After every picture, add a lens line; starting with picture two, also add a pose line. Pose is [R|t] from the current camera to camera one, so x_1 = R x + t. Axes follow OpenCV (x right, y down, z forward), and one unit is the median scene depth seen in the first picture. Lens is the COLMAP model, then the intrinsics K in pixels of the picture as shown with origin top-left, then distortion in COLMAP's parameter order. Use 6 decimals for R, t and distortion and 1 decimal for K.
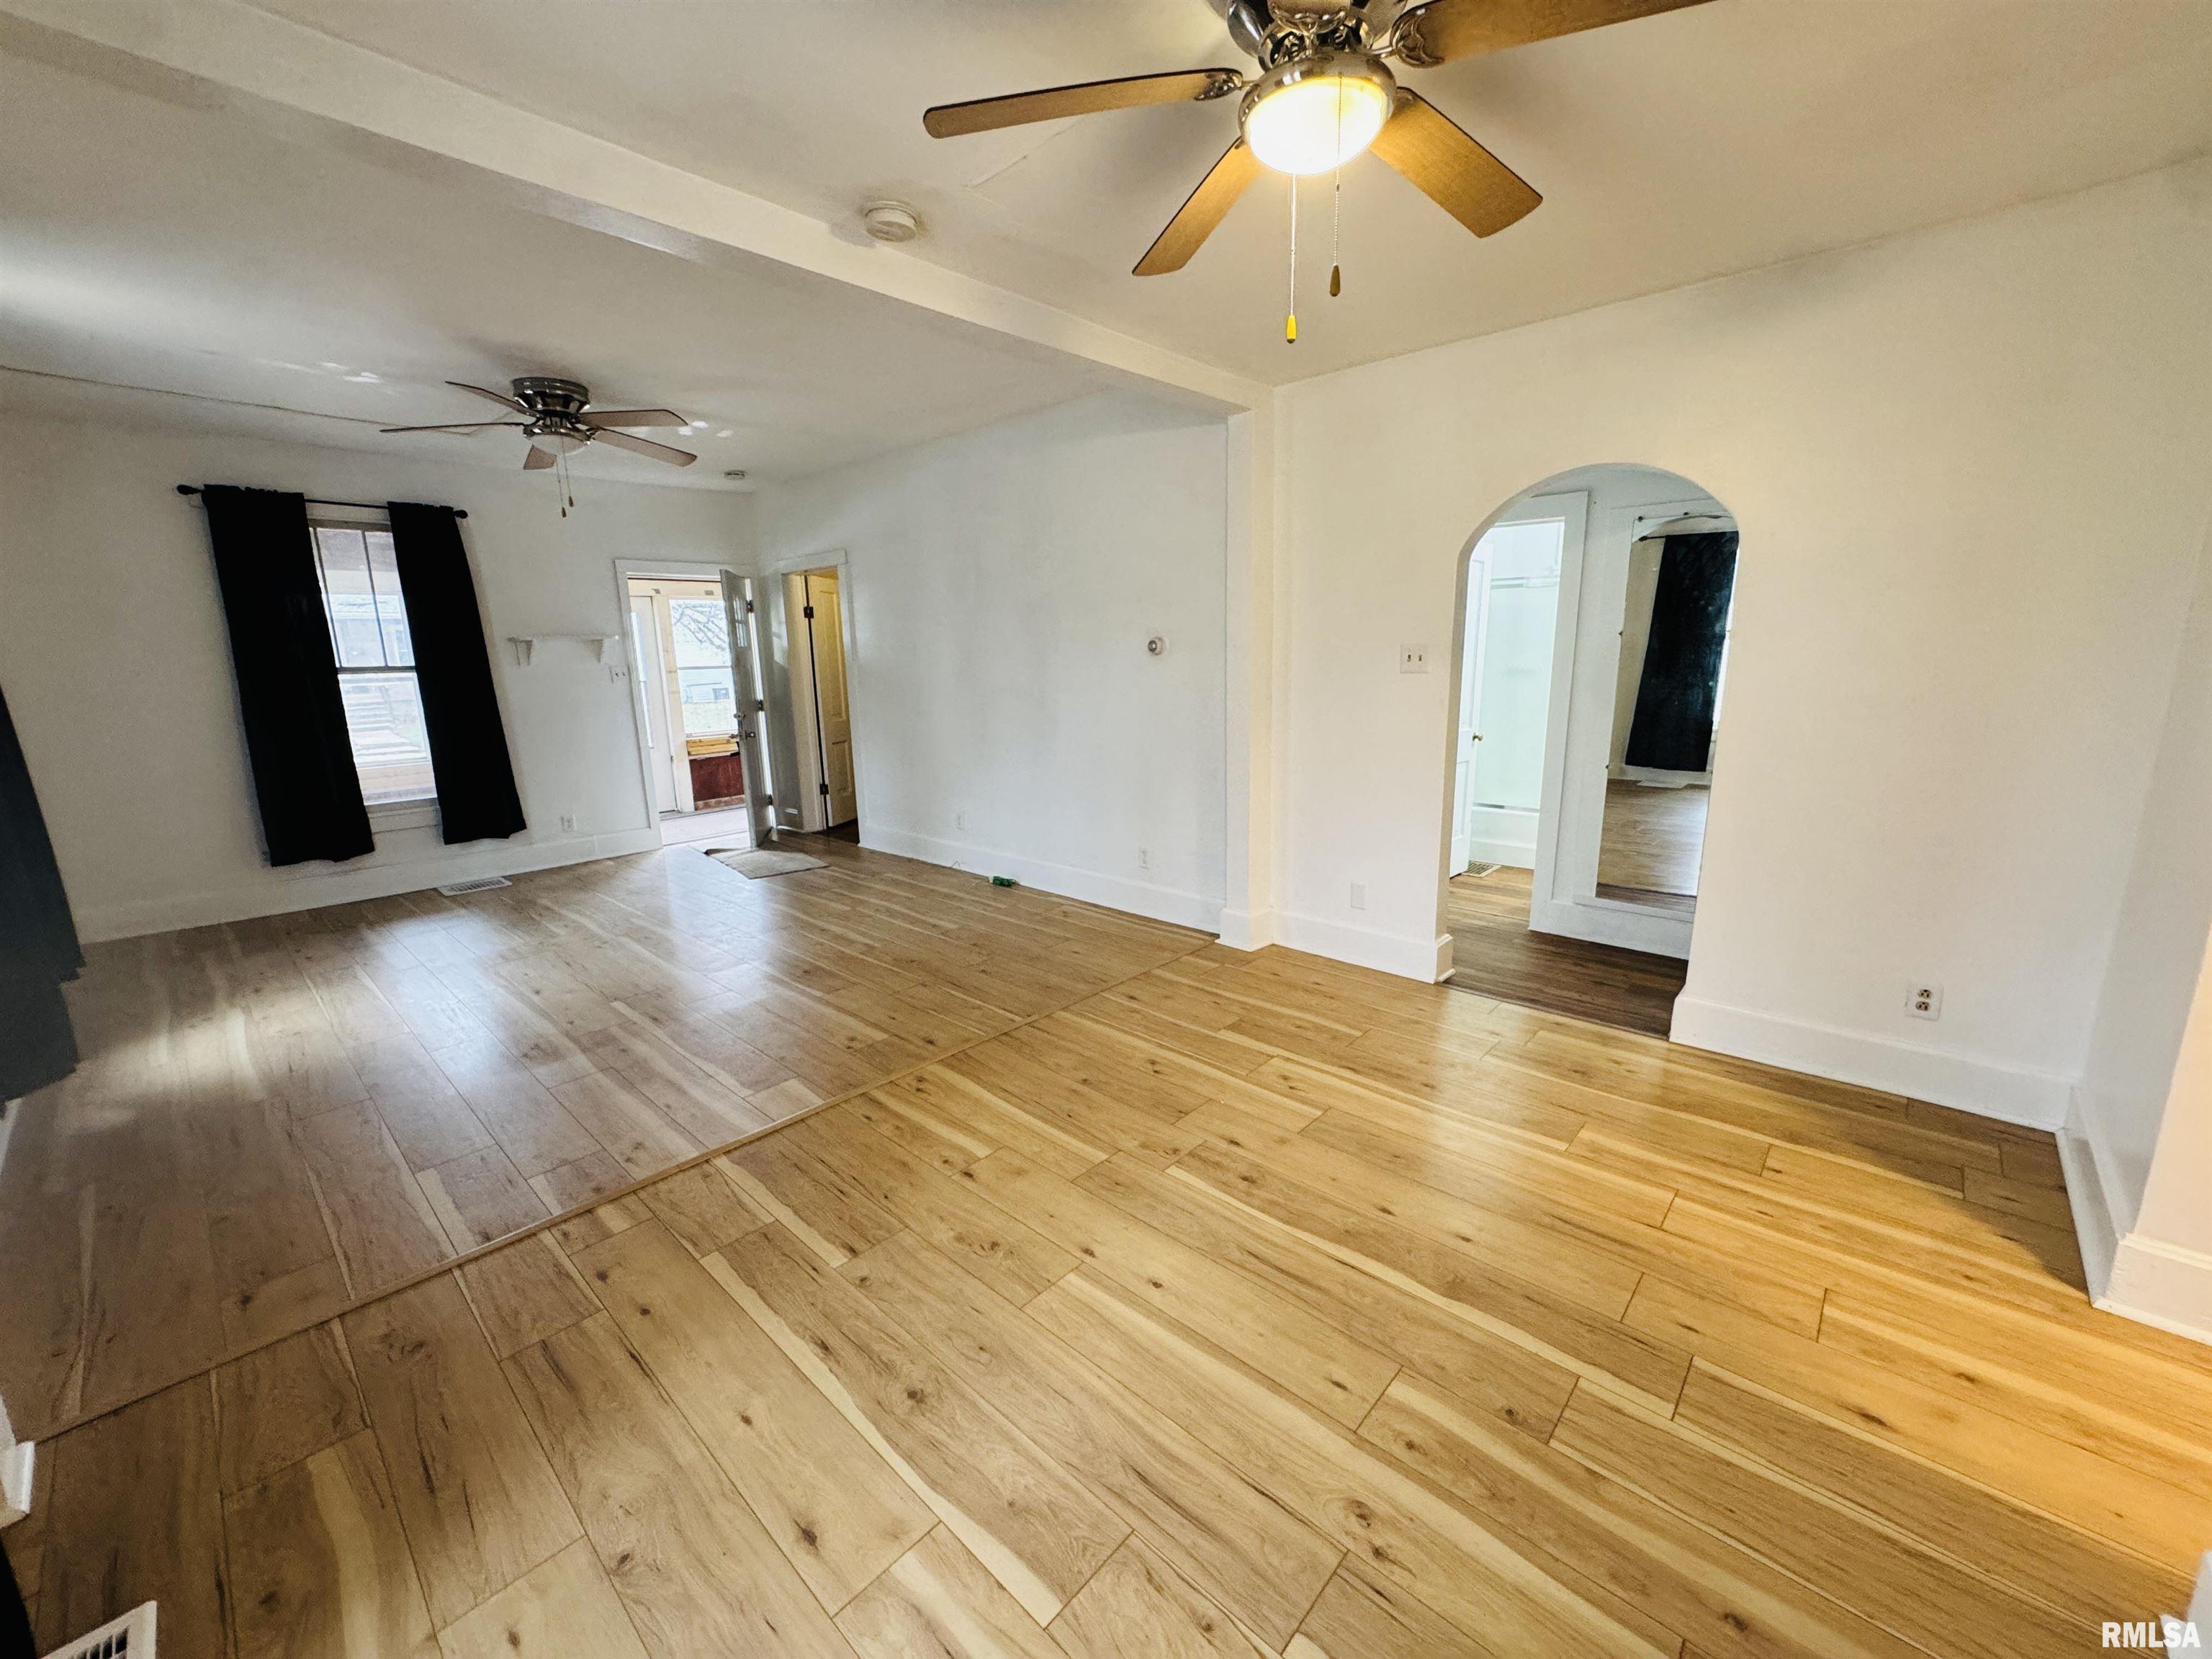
lens RADIAL K [[879.8, 0, 1103.0], [0, 879.8, 827.1], [0, 0, 1]] dist [-0.005061, 0.001225]
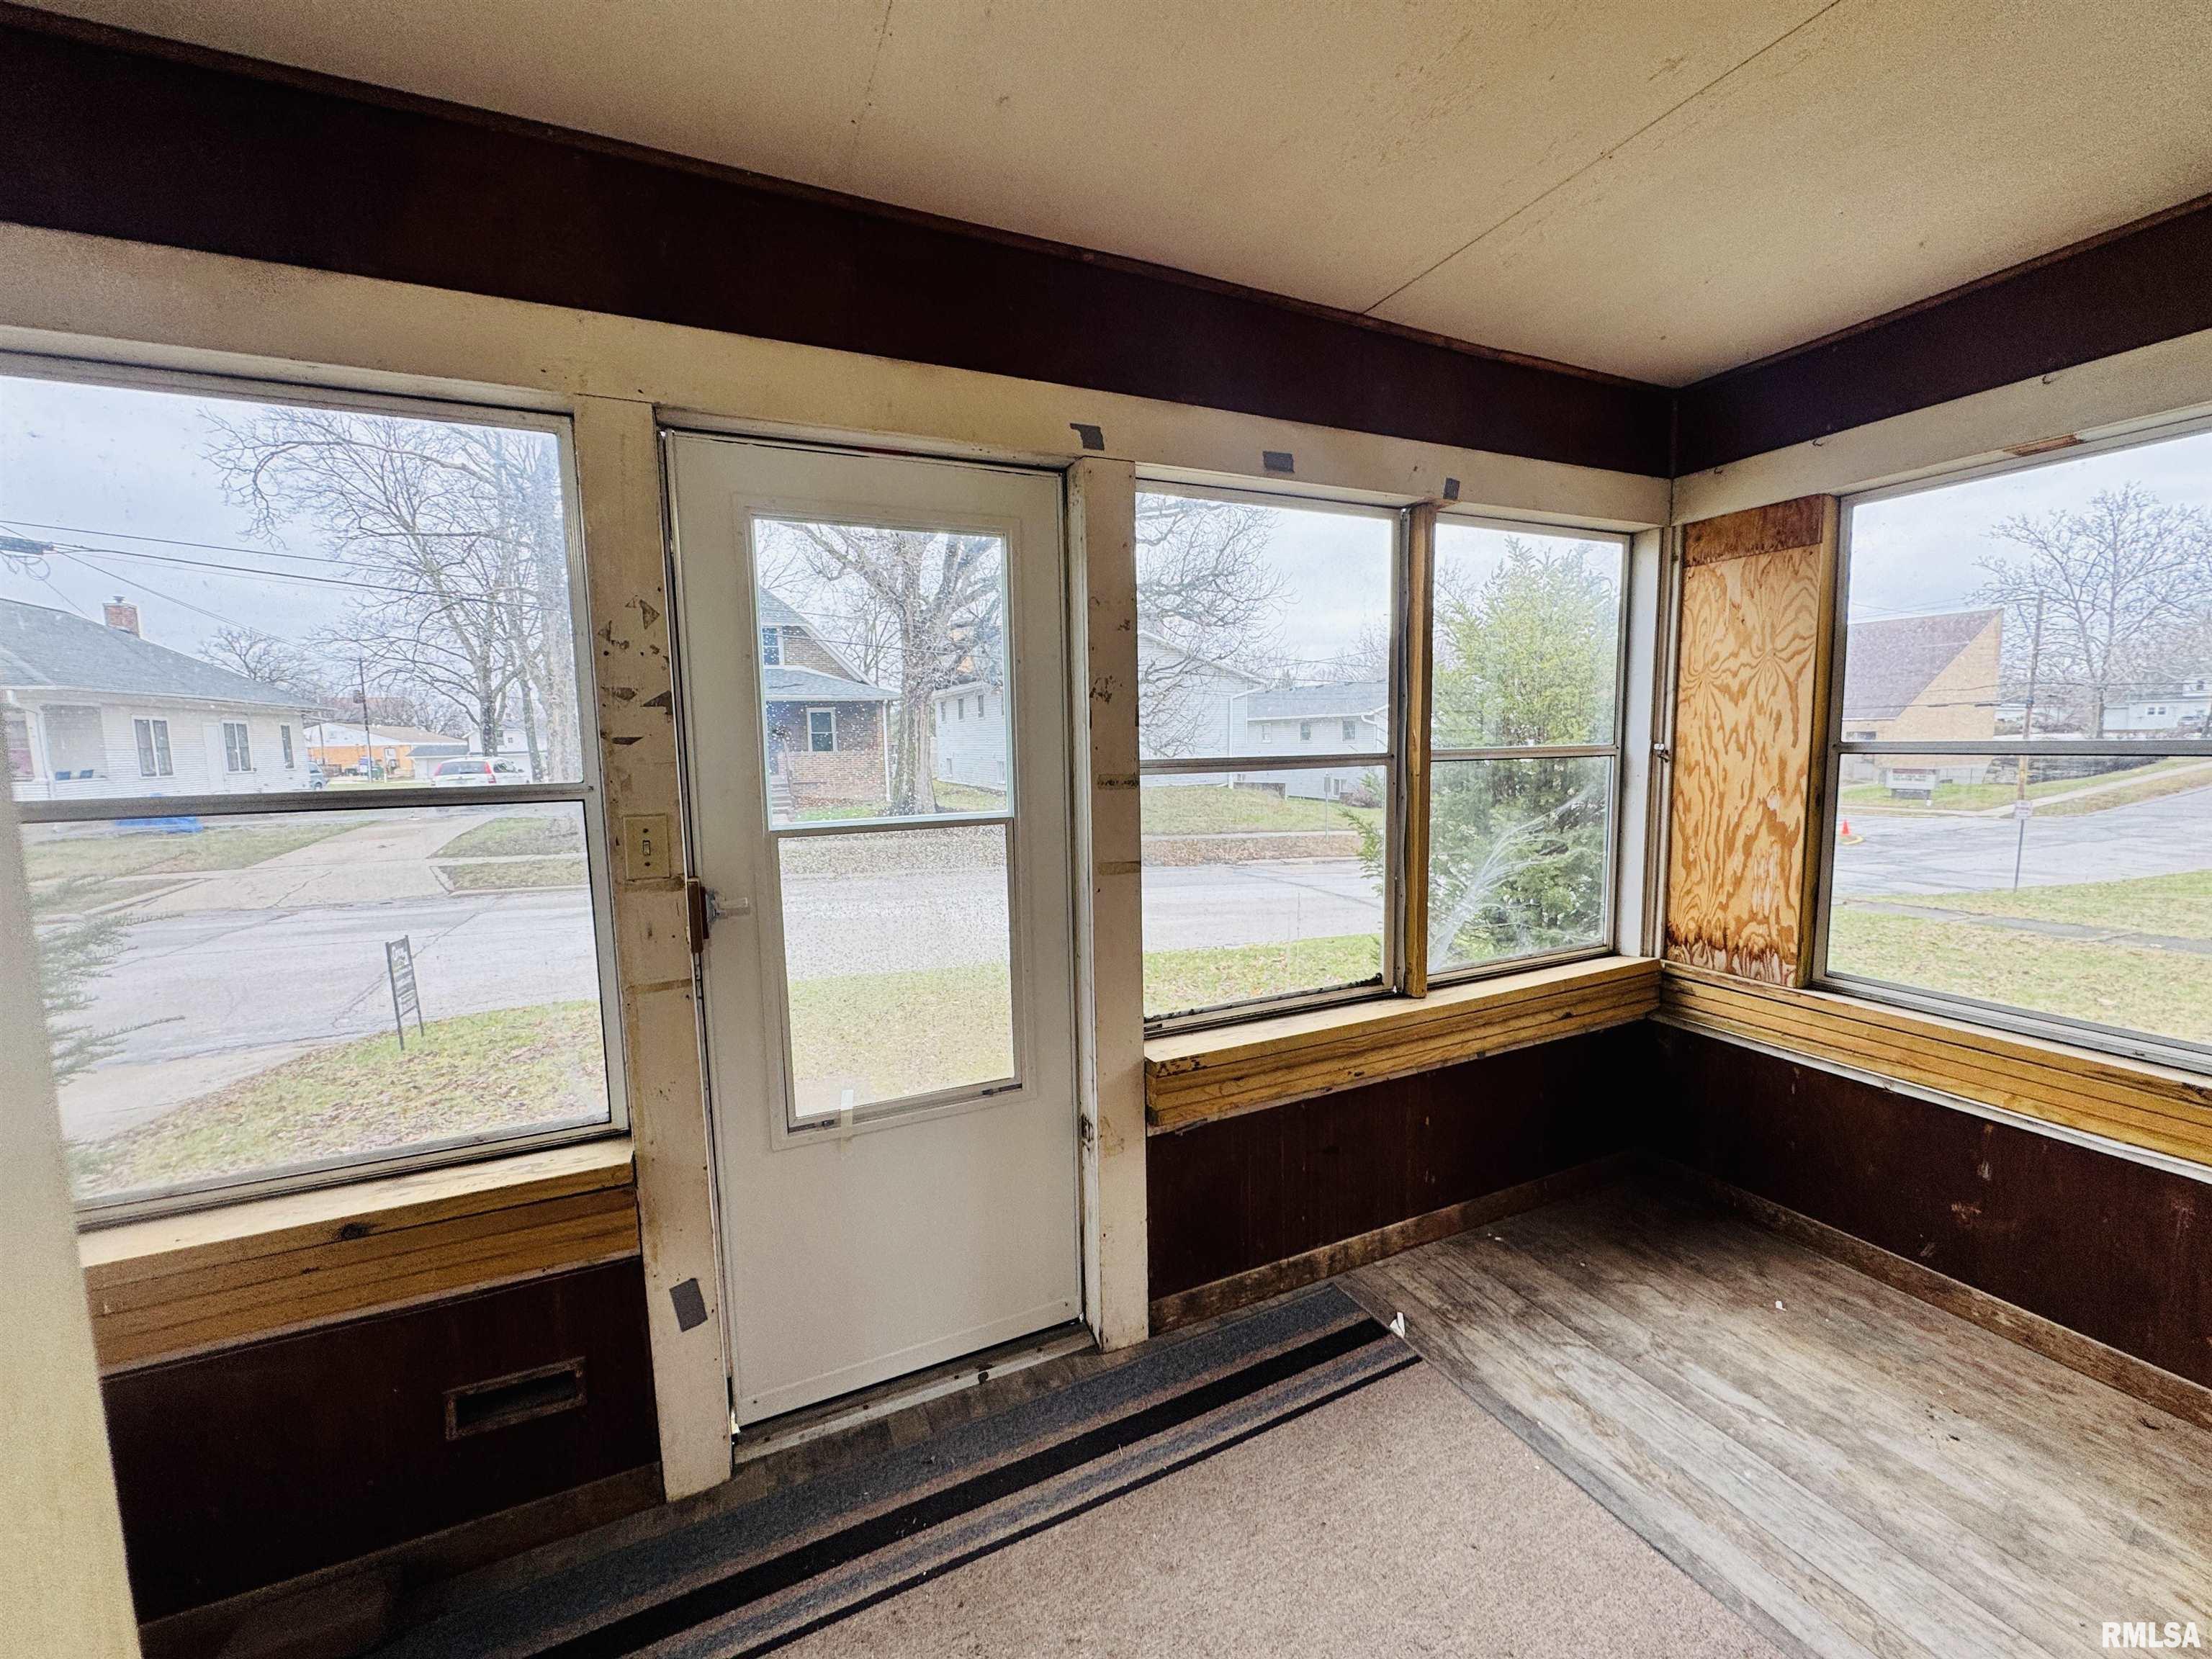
lens RADIAL K [[879.8, 0, 1107.6], [0, 879.8, 829.5], [0, 0, 1]] dist [-0.005061, 0.001225]
pose [[0.930775, 0.043996, -0.362936, -0.790401], [-0.076570, 0.994175, -0.075854, -0.282575], [0.357484, 0.098393, 0.928722, 1.516646]]
